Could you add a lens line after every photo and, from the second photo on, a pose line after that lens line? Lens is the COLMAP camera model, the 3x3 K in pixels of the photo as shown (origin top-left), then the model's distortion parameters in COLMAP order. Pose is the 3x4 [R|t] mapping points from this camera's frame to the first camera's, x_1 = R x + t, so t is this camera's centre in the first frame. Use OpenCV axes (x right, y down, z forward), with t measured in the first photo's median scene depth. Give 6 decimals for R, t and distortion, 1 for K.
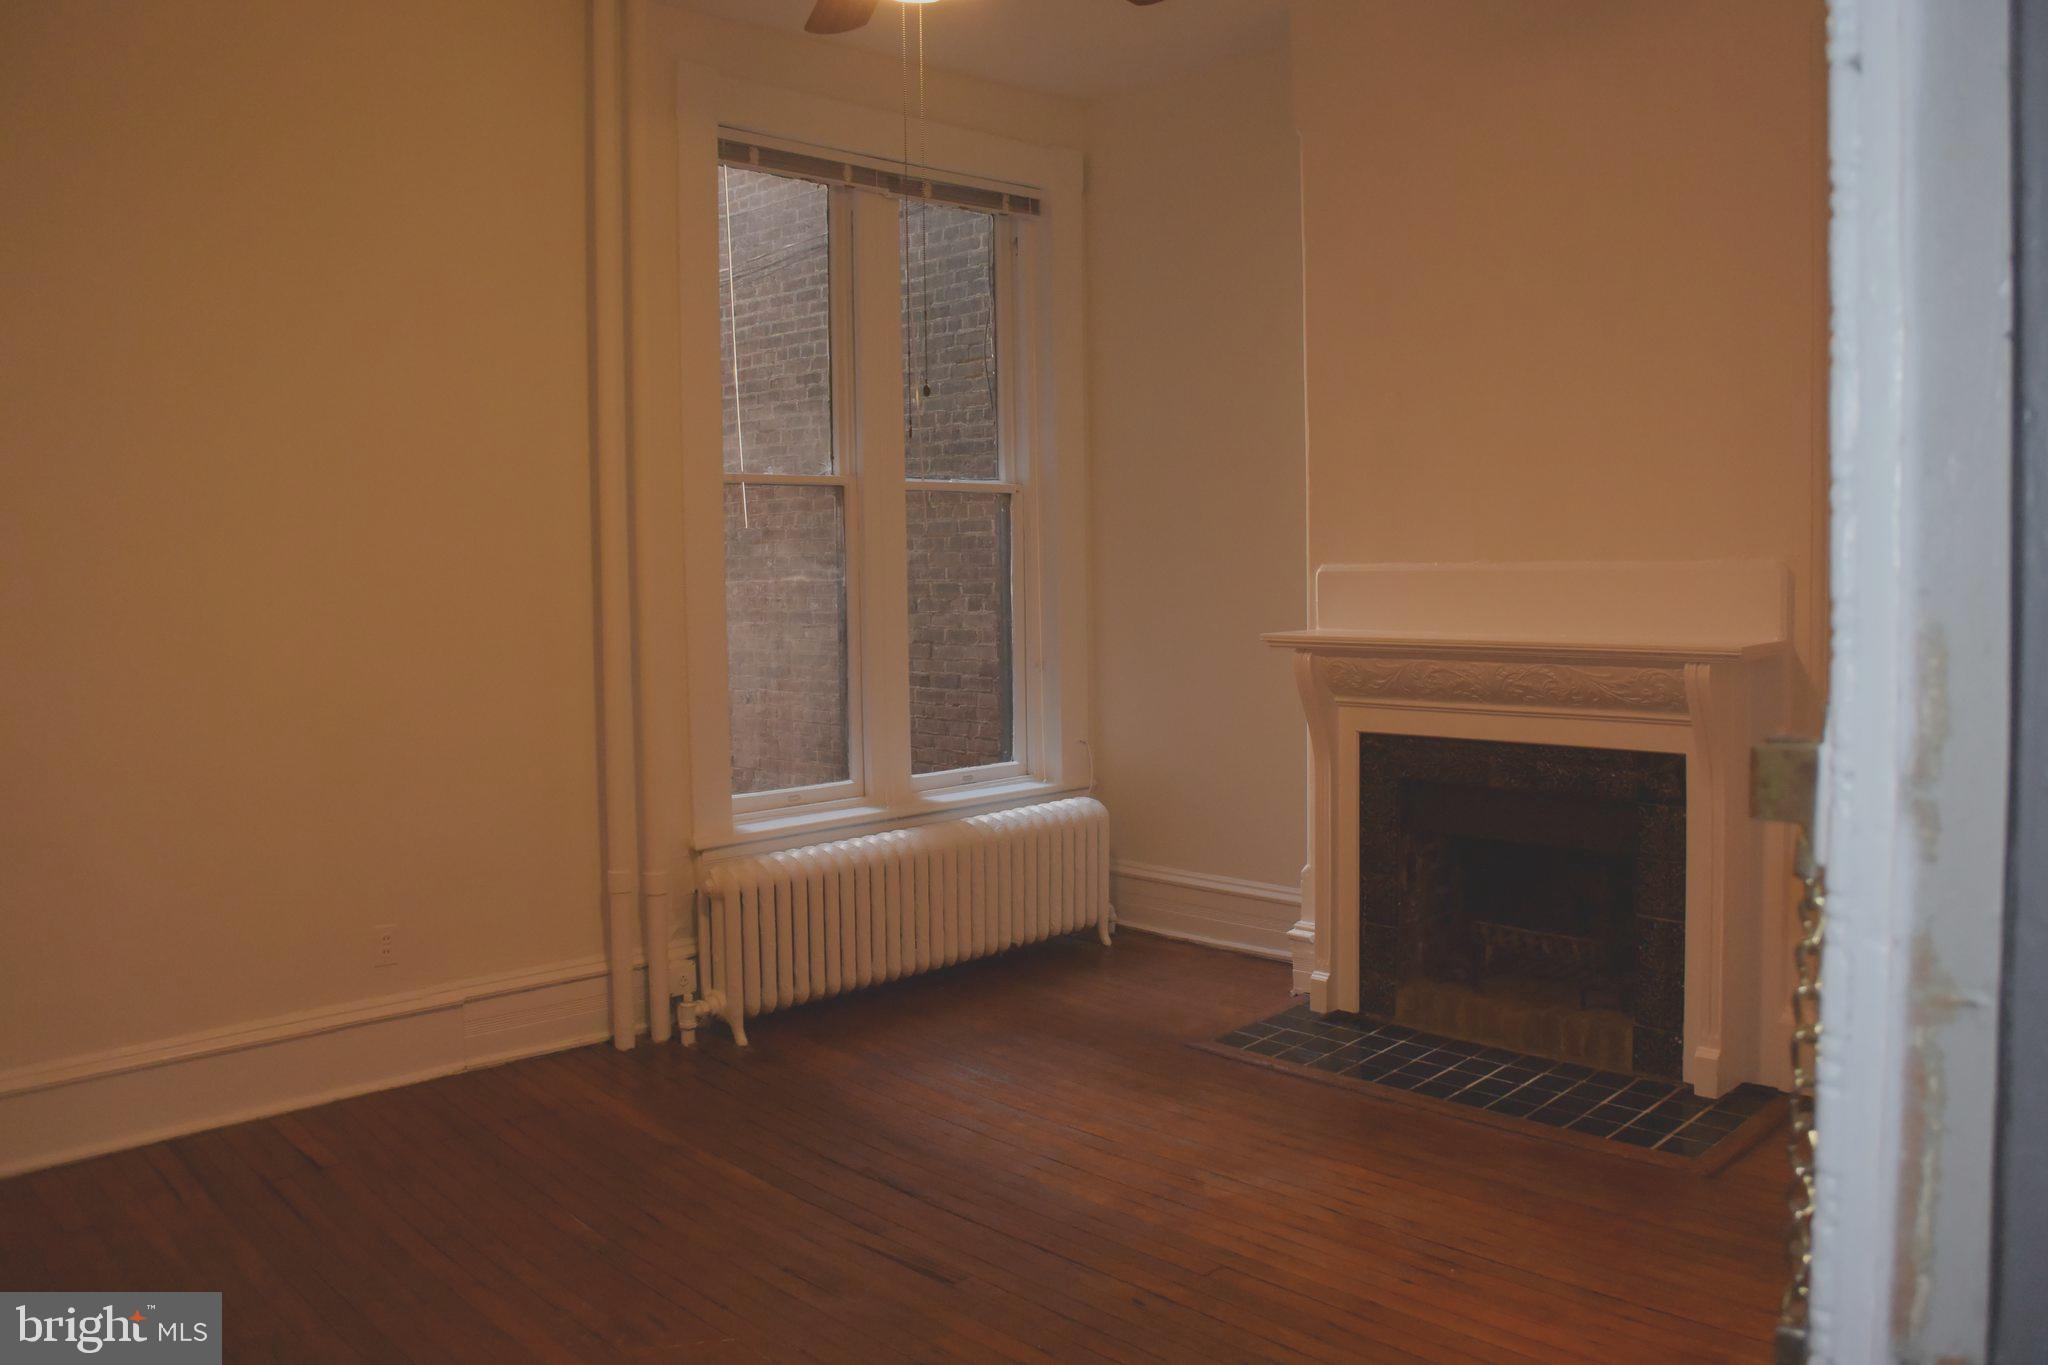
lens RADIAL K [[1591.3, 0, 1039.8], [0, 1591.3, 675.8], [0, 0, 1]] dist [-0.139740, 0.080760]
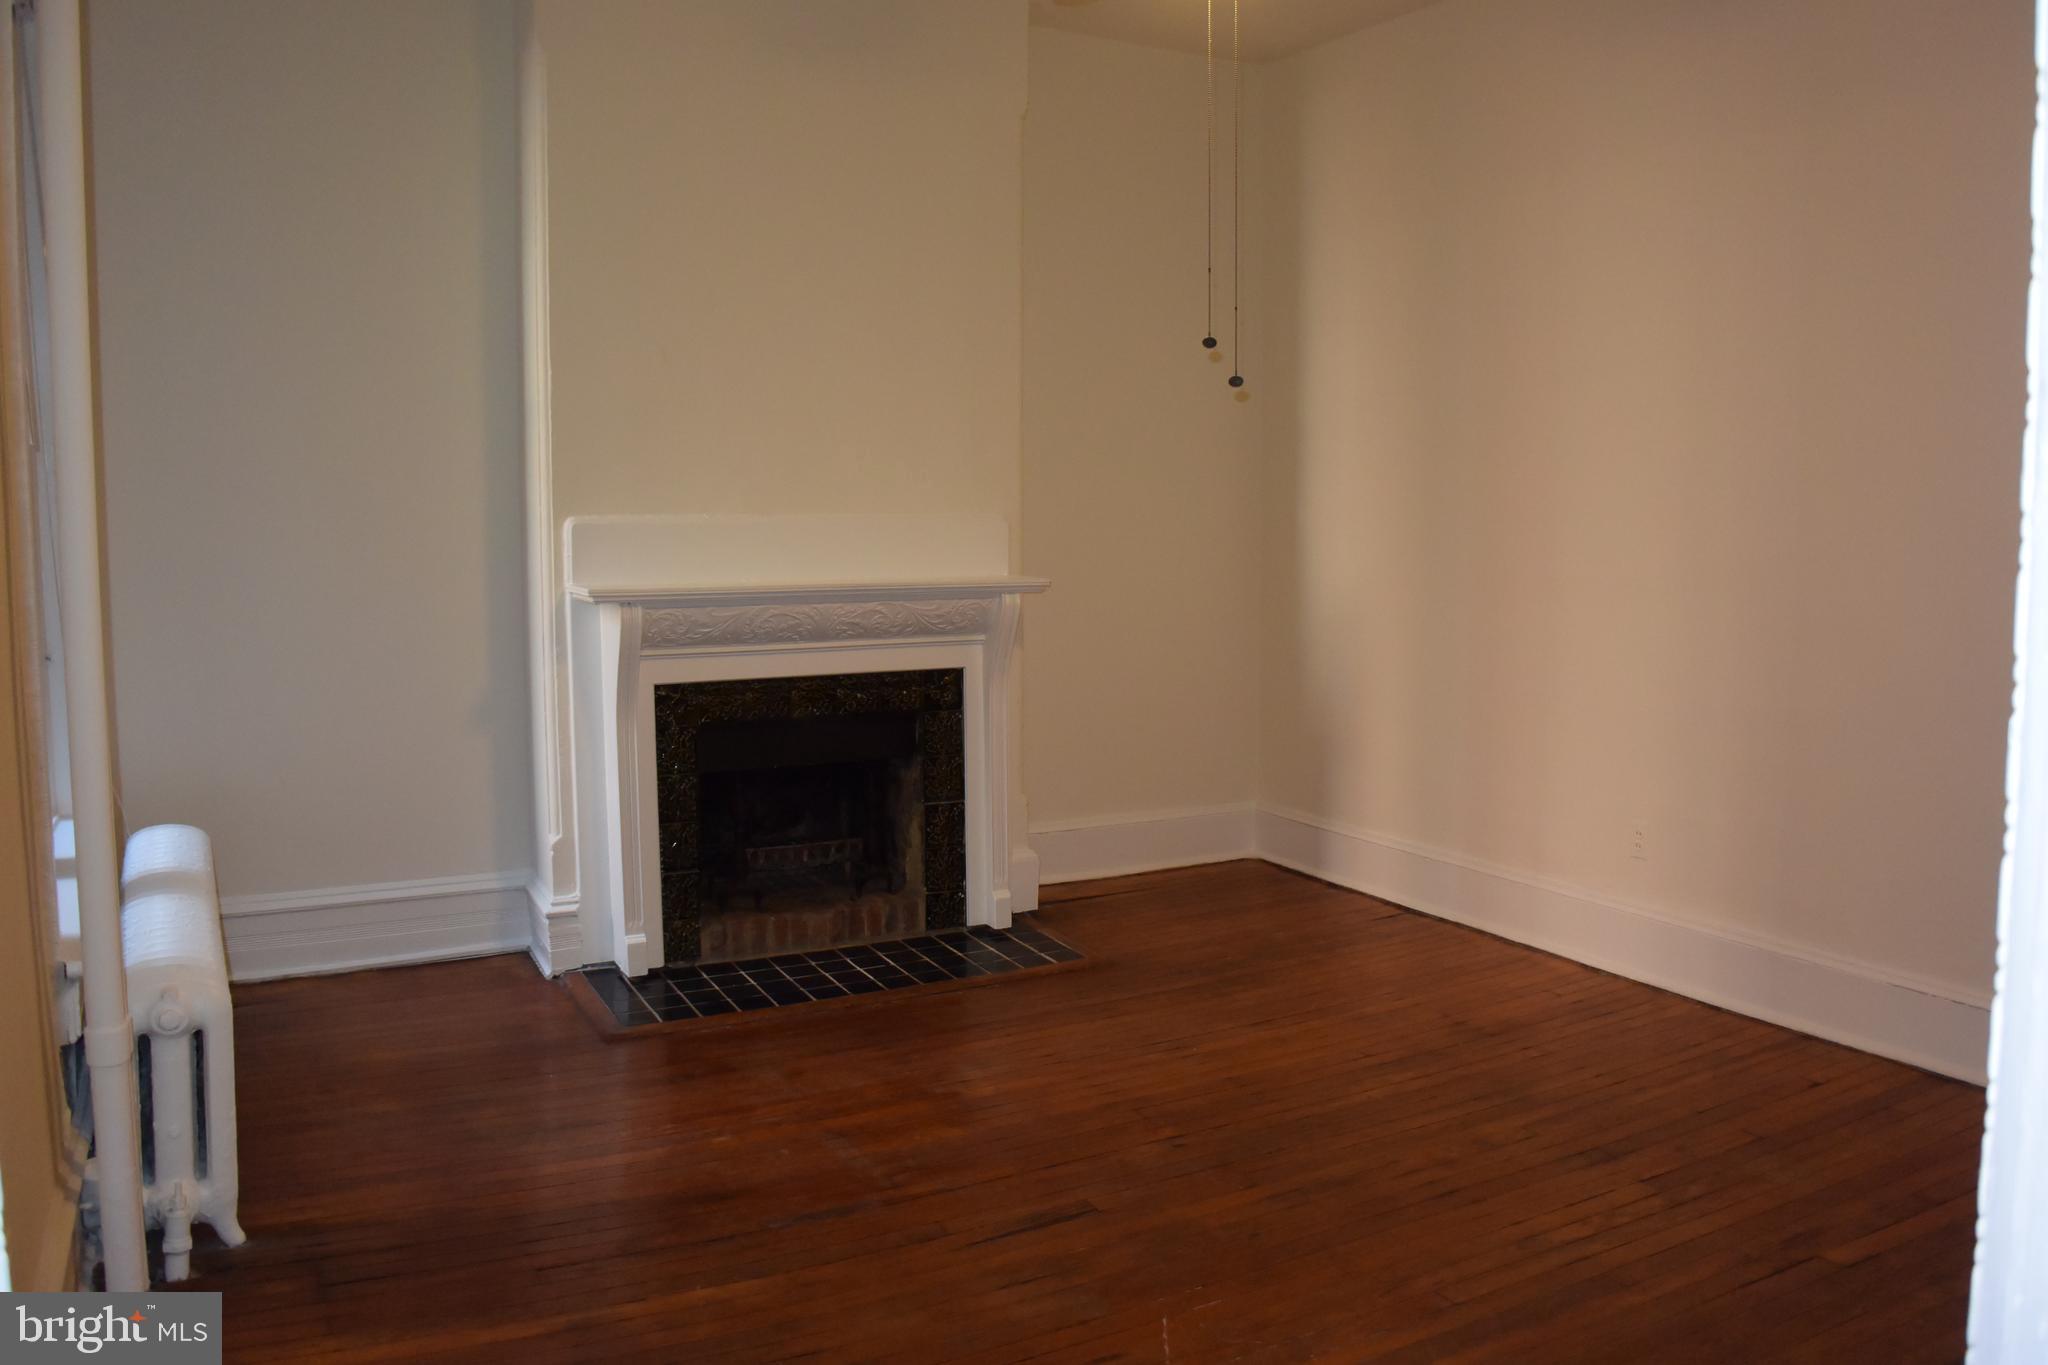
lens RADIAL K [[1591.3, 0, 1039.8], [0, 1591.3, 675.8], [0, 0, 1]] dist [-0.139740, 0.080760]
pose [[0.262245, -0.076656, 0.961952, -0.763253], [0.063776, 0.996037, 0.061986, -0.017814], [-0.962891, 0.045094, 0.266095, 0.556470]]
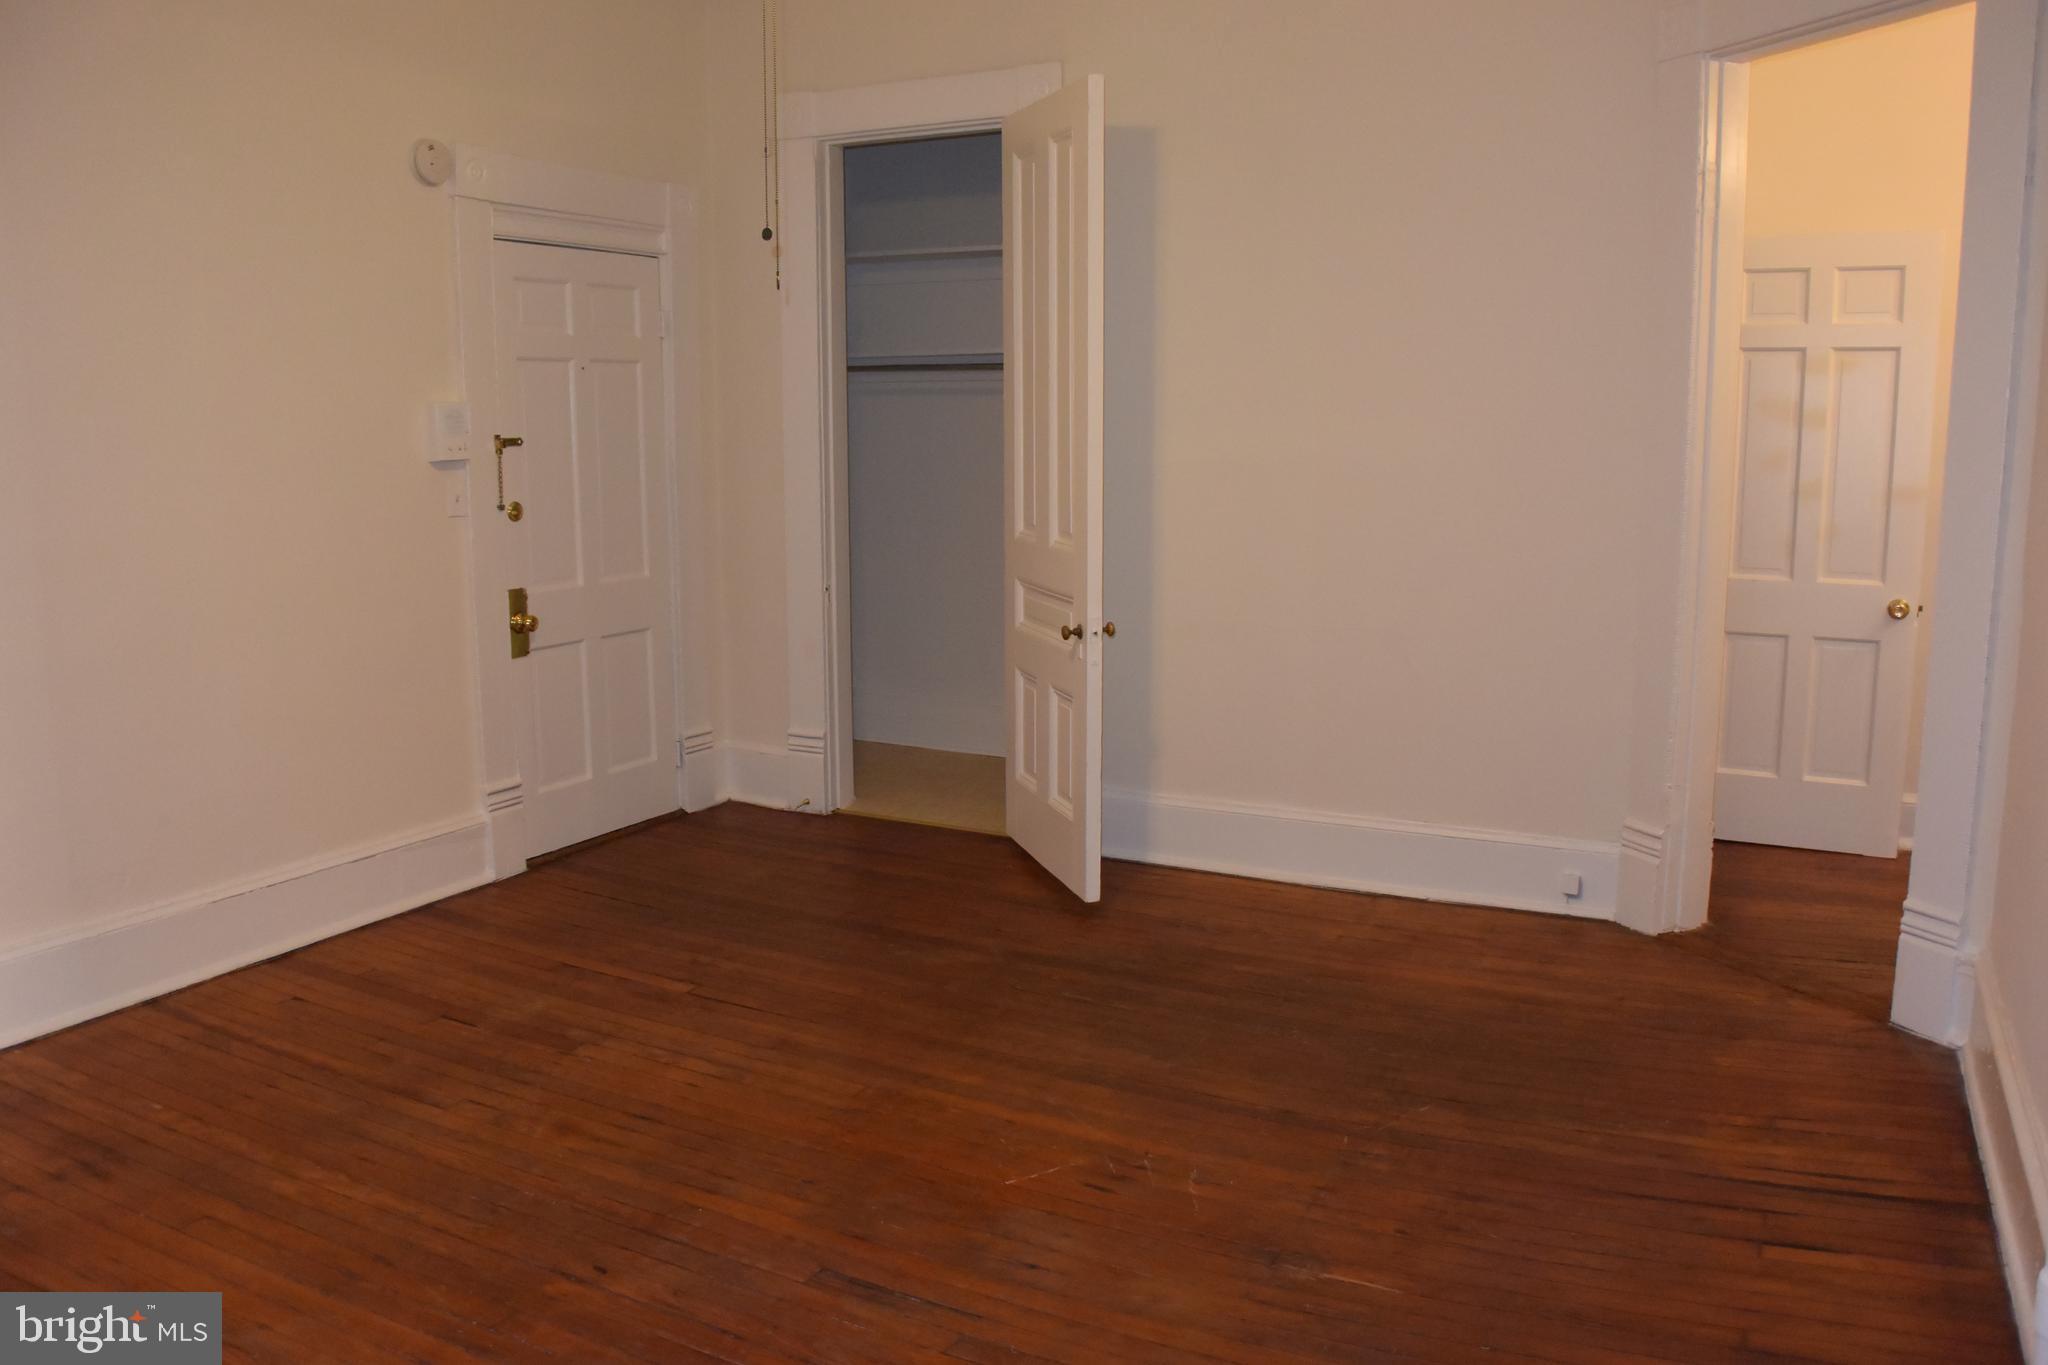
lens RADIAL K [[1591.3, 0, 1039.8], [0, 1591.3, 675.8], [0, 0, 1]] dist [-0.139740, 0.080760]
pose [[-0.944068, 0.069882, -0.322260, 0.062963], [-0.005951, 0.973516, 0.228540, -0.090893], [0.329696, 0.217675, -0.918650, 1.304195]]
